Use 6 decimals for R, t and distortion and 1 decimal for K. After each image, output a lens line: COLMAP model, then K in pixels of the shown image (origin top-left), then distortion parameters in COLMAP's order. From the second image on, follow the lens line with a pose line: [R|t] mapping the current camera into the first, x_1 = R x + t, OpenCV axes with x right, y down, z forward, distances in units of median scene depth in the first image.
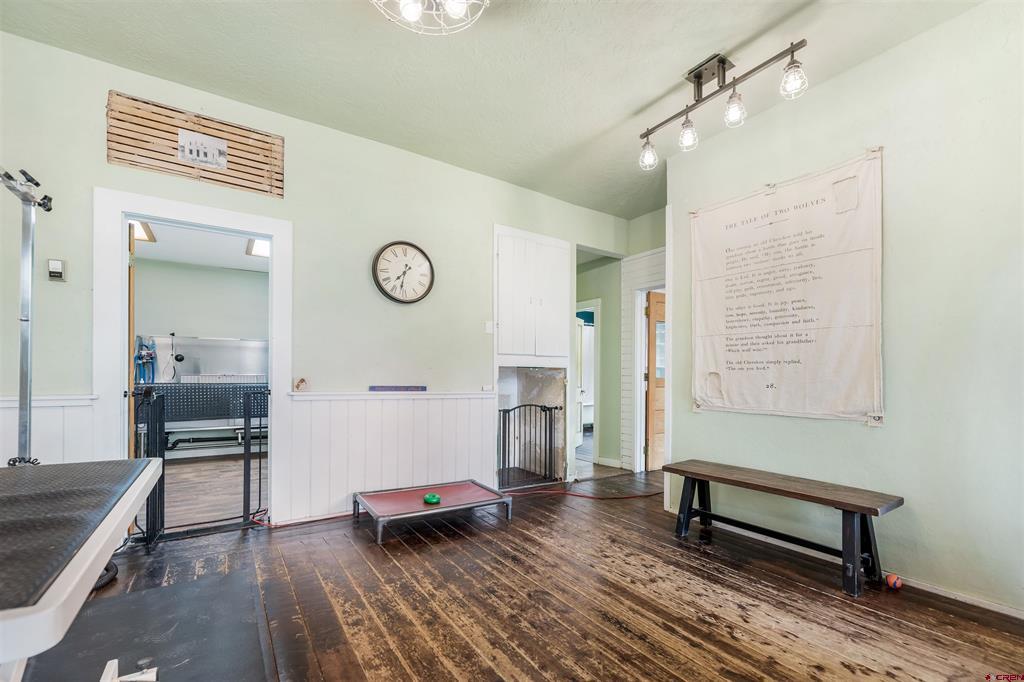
lens RADIAL K [[436.4, 0, 533.2], [0, 436.4, 375.4], [0, 0, 1]] dist [-0.000376, 0.000468]
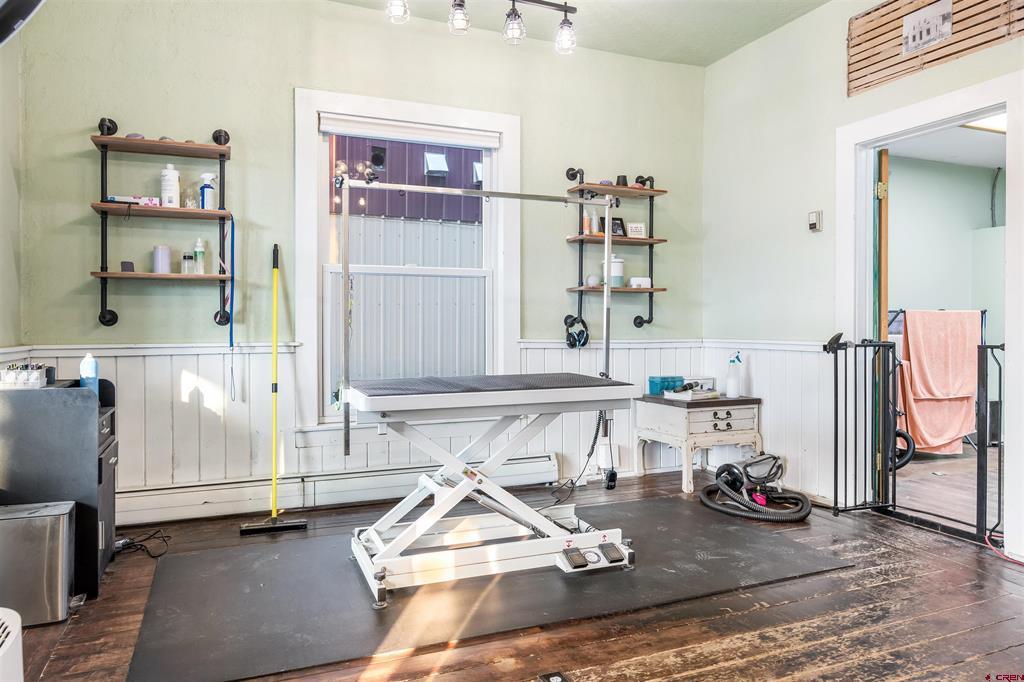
lens RADIAL K [[707.6, 0, 508.1], [0, 707.6, 323.9], [0, 0, 1]] dist [0.001588, 0.001023]
pose [[-0.214290, -0.005124, -0.976757, 0.699095], [-0.002725, 0.999985, -0.004648, 0.014075], [0.976766, 0.001666, -0.214300, 0.624426]]
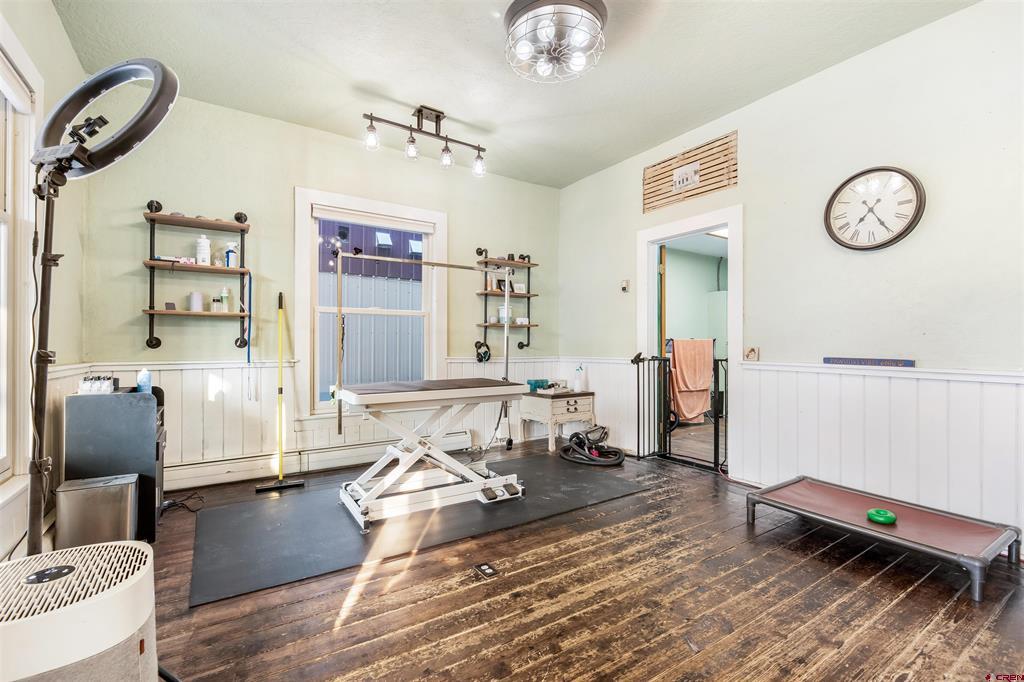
lens RADIAL K [[463.9, 0, 513.9], [0, 463.9, 340.9], [0, 0, 1]] dist [0.002668, 0.000064]
pose [[-0.023697, -0.017742, -0.999562, 0.759242], [-0.002104, 0.999841, -0.017697, 0.013480], [0.999717, 0.001683, -0.023730, 0.577122]]
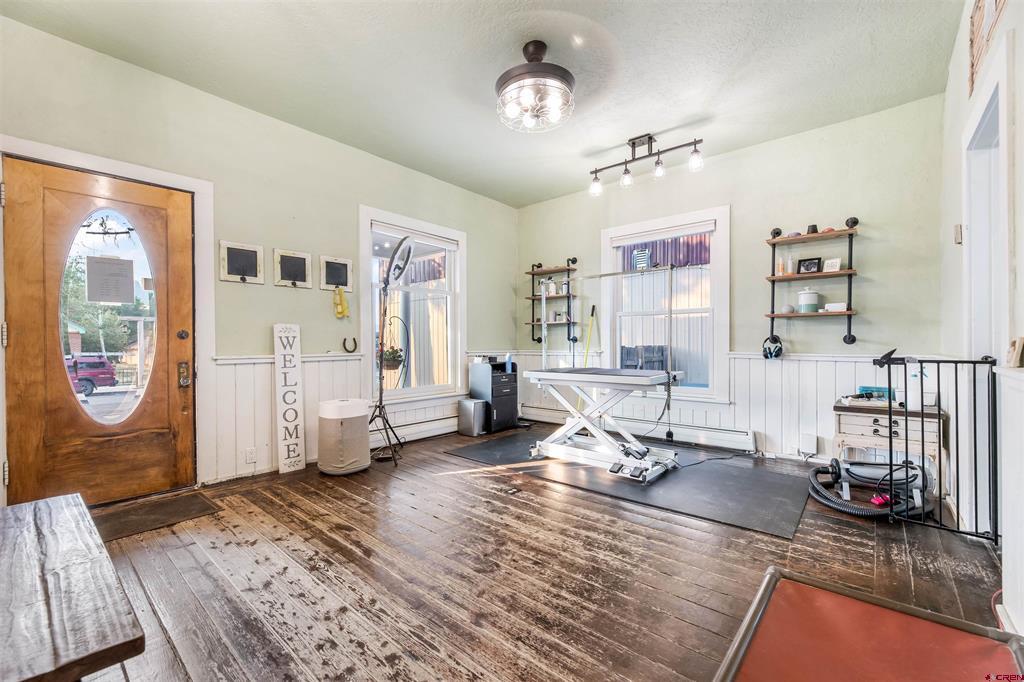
lens RADIAL K [[436.4, 0, 506.0], [0, 436.4, 345.6], [0, 0, 1]] dist [-0.000376, 0.000468]
pose [[-0.975447, -0.003157, -0.220210, 0.161713], [-0.004257, 0.999981, 0.004524, 0.016802], [0.220191, 0.005351, -0.975442, 1.698912]]
